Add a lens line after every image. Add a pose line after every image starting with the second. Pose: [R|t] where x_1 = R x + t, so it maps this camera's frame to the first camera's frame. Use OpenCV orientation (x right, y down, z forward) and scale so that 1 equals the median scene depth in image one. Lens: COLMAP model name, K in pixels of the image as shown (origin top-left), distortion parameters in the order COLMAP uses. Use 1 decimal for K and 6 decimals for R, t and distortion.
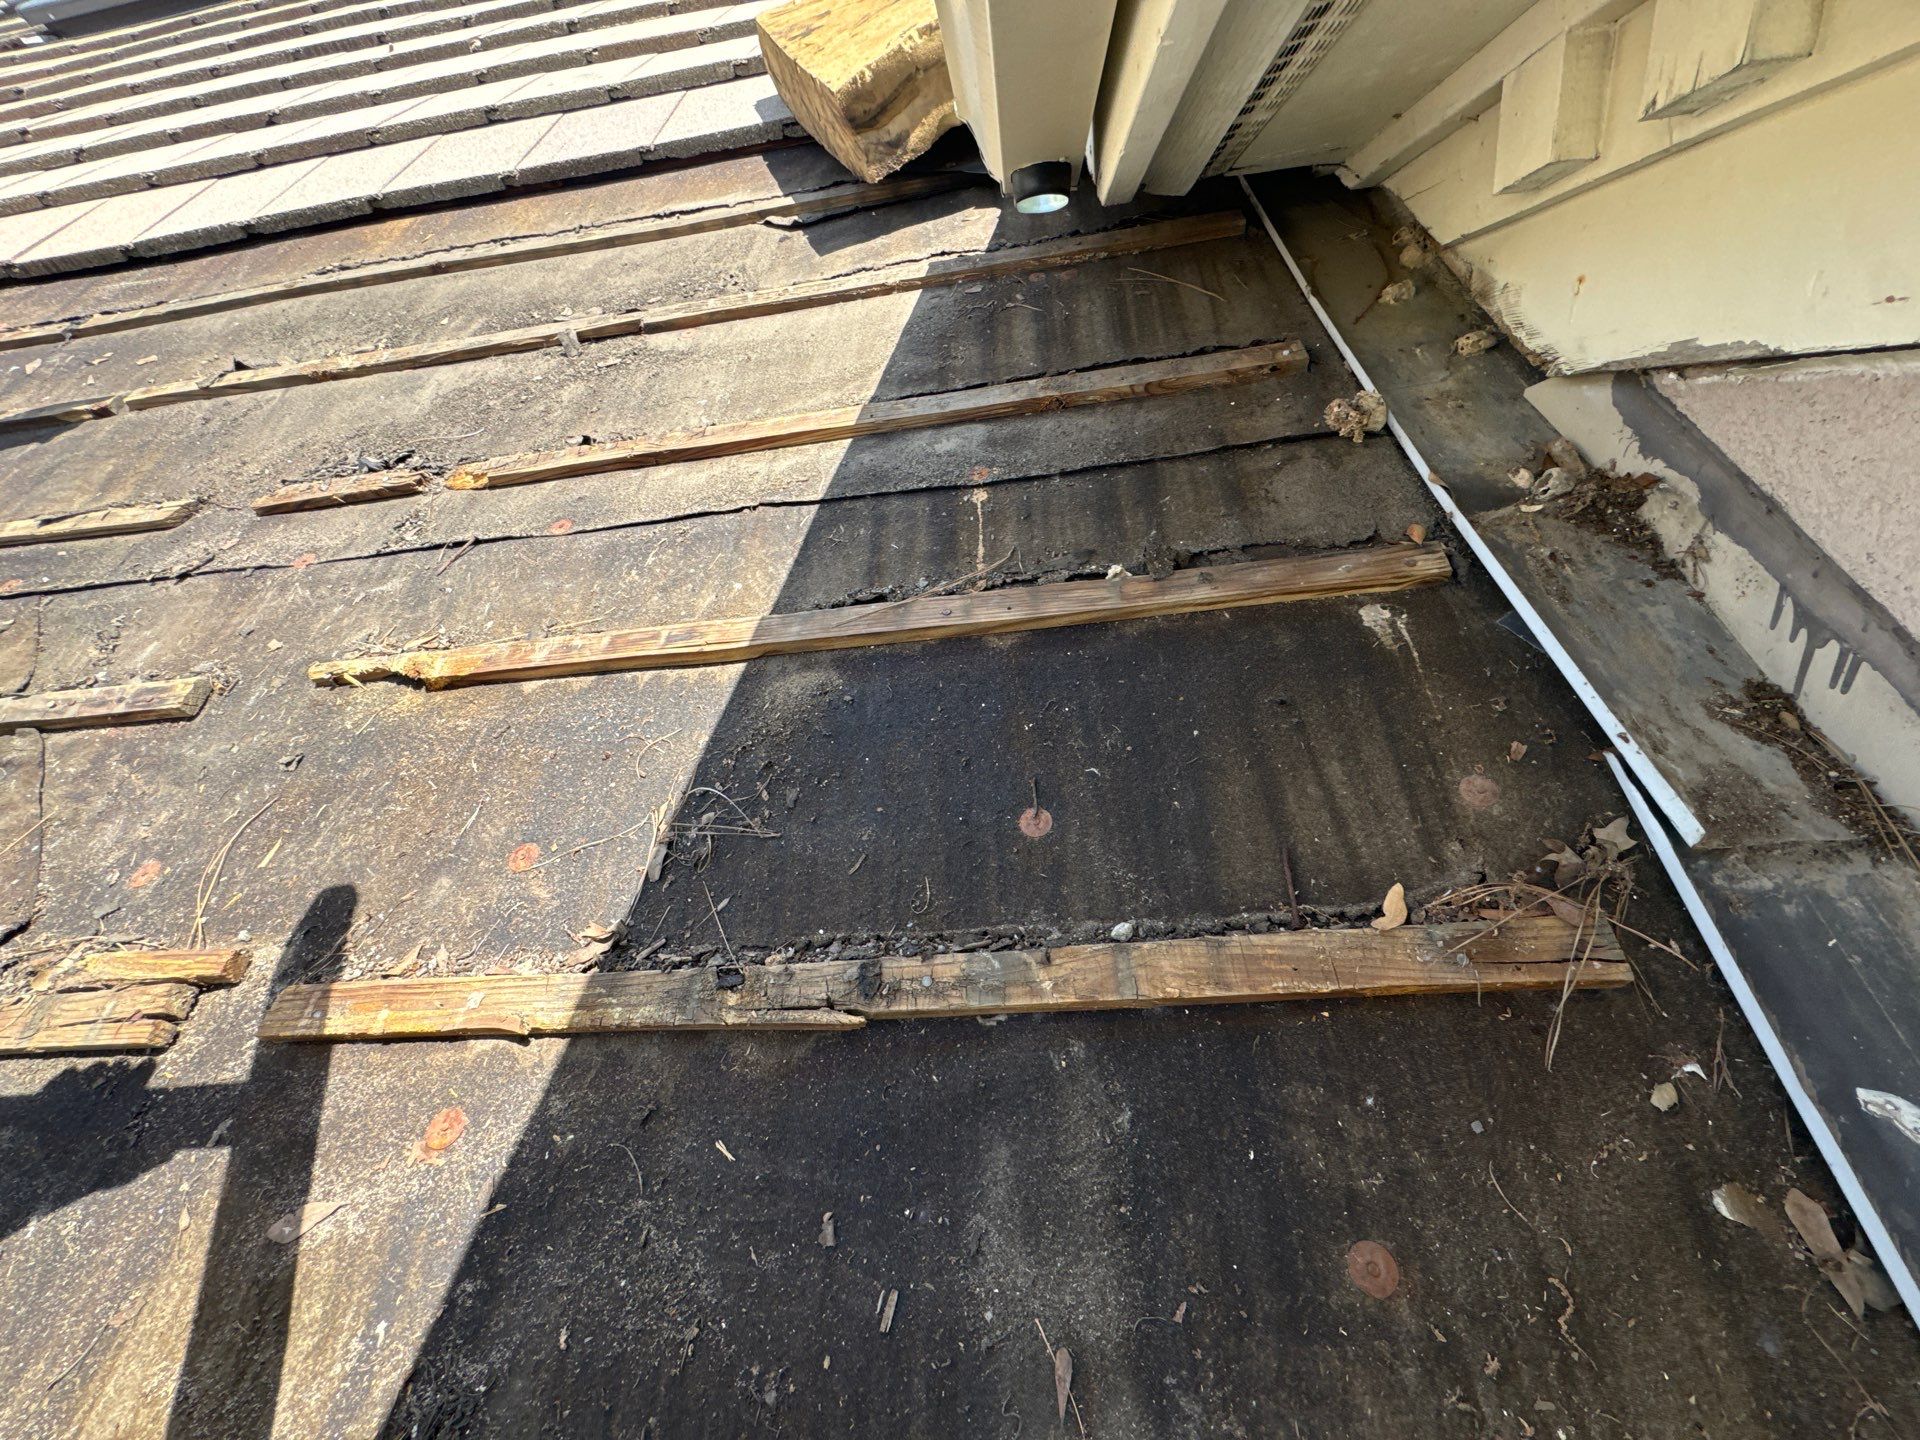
lens RADIAL K [[768.9, 0, 962.2], [0, 768.9, 726.8], [0, 0, 1]] dist [-0.003993, 0.000611]
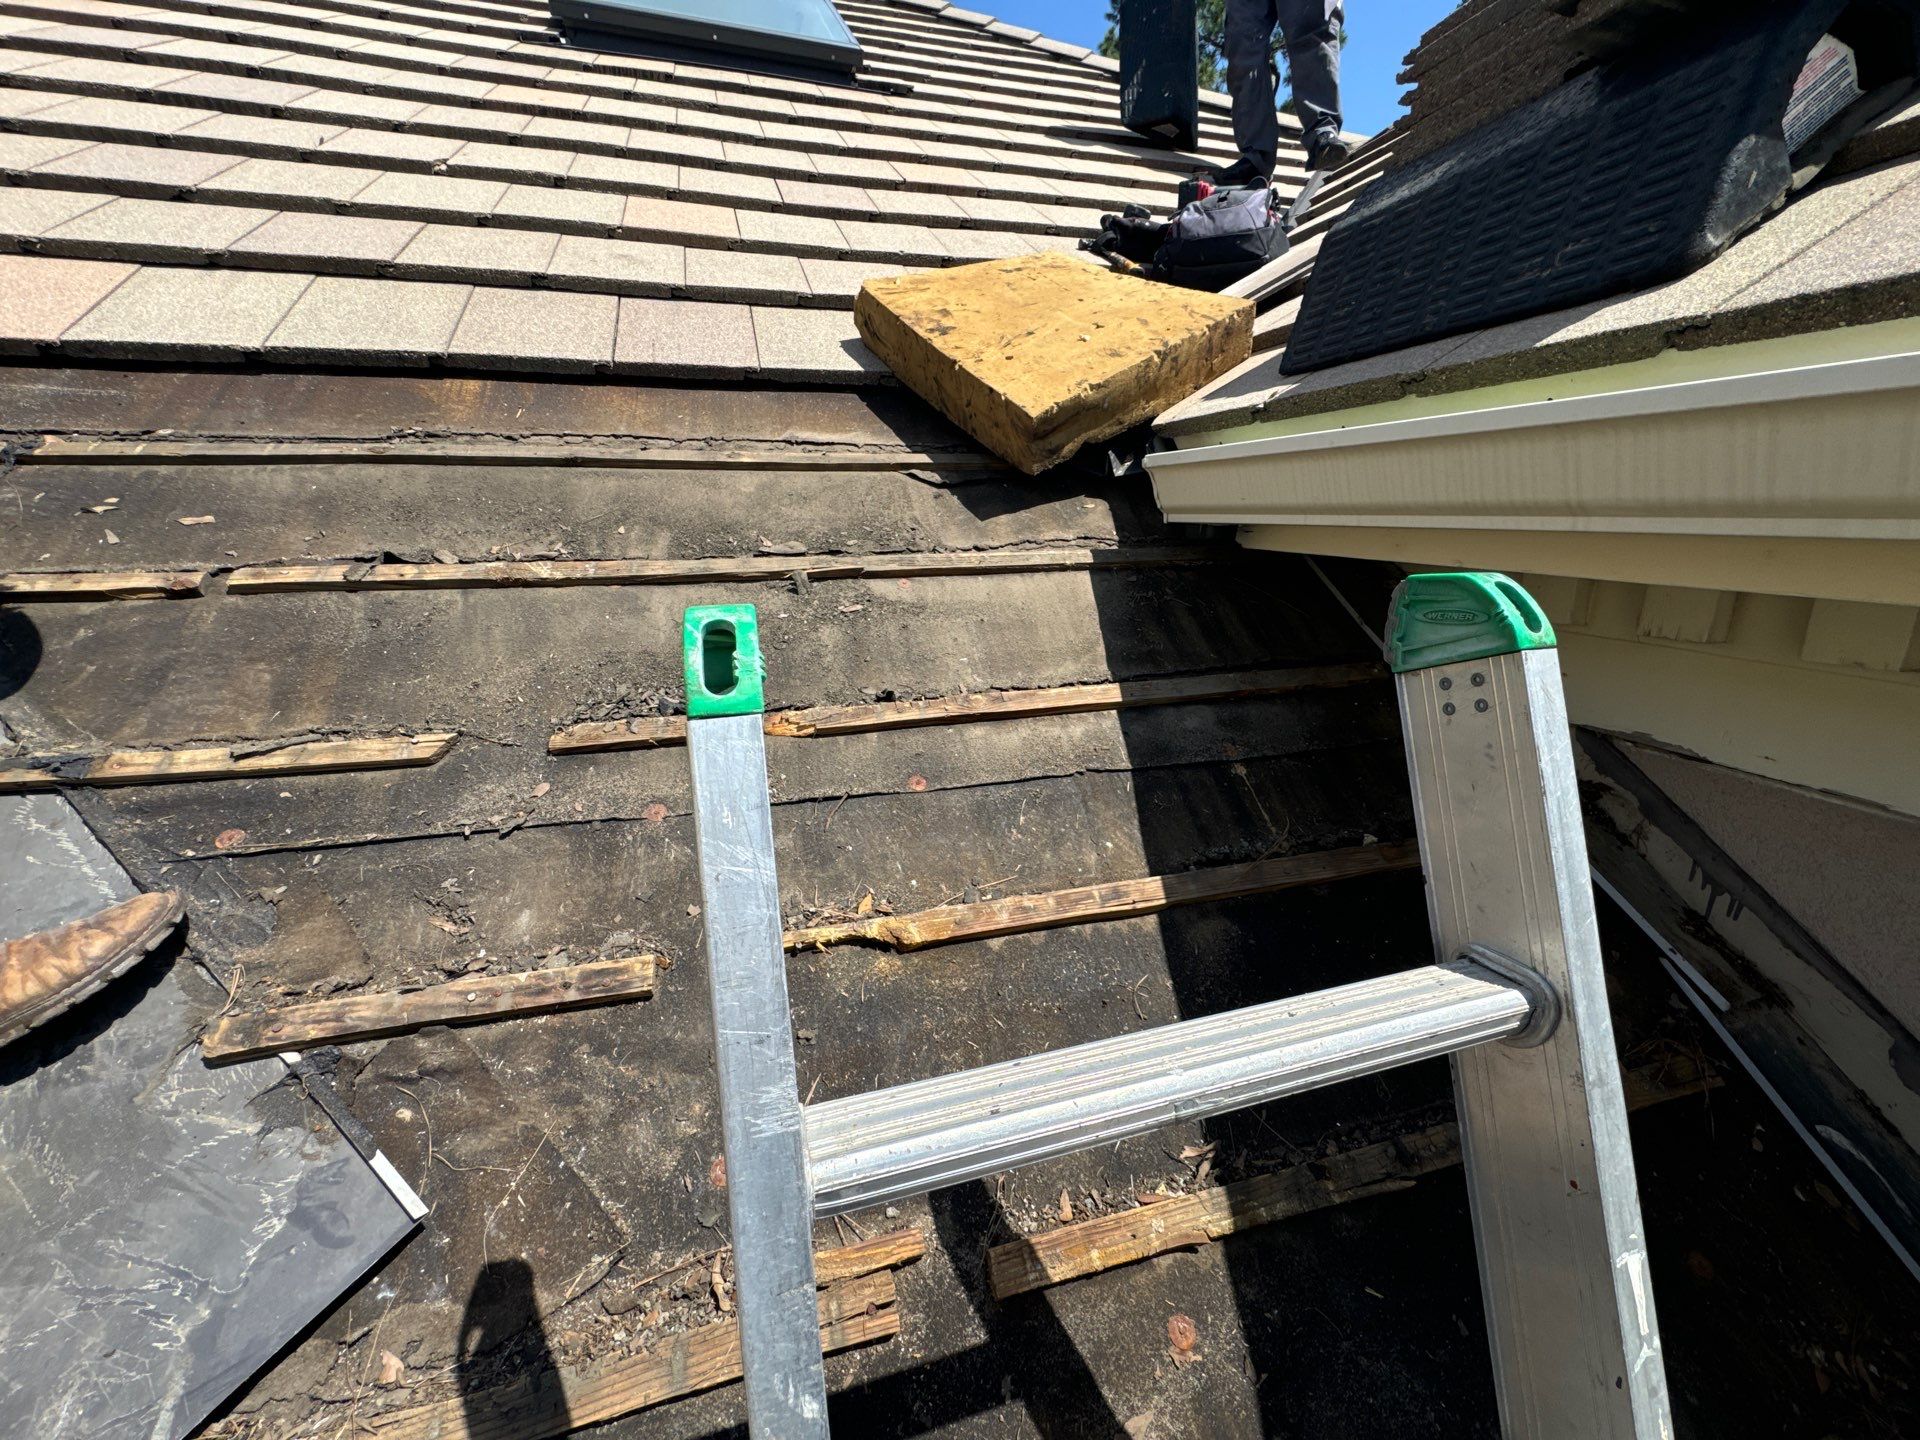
lens RADIAL K [[768.9, 0, 961.6], [0, 768.9, 733.4], [0, 0, 1]] dist [-0.003993, 0.000611]
pose [[0.928225, 0.017001, 0.371631, -0.956363], [0.019999, 0.995230, -0.095481, -0.239014], [-0.371482, 0.096060, 0.923457, -0.110041]]
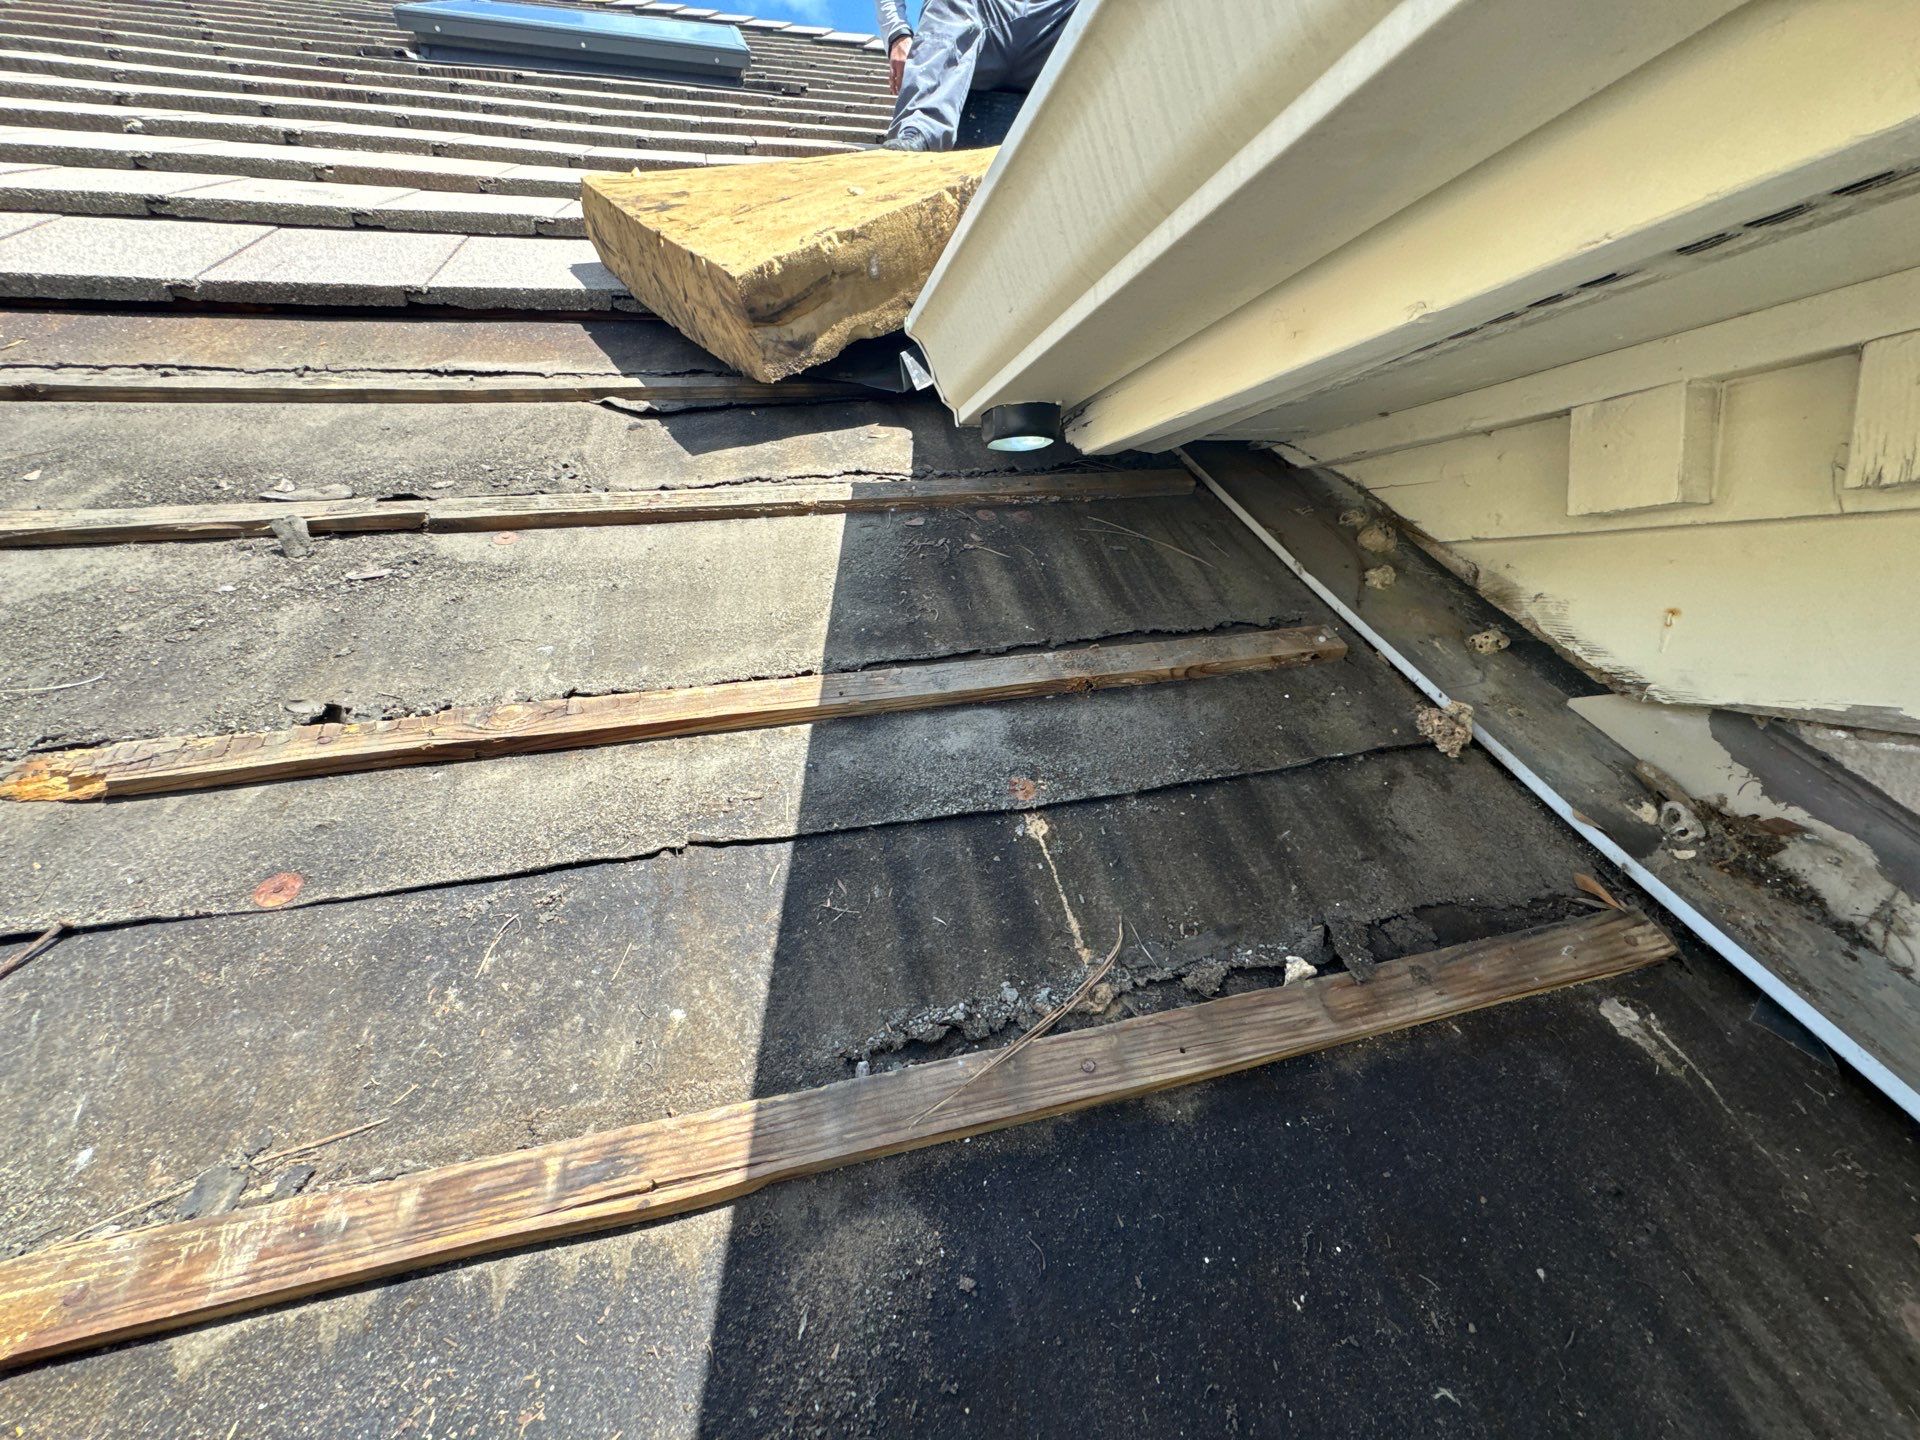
lens RADIAL K [[768.9, 0, 960.1], [0, 768.9, 725.3], [0, 0, 1]] dist [-0.003993, 0.000611]
pose [[0.942822, 0.003182, 0.333283, -0.271842], [0.063558, 0.979888, -0.189155, -0.258960], [-0.327182, 0.199522, 0.923657, 0.353259]]
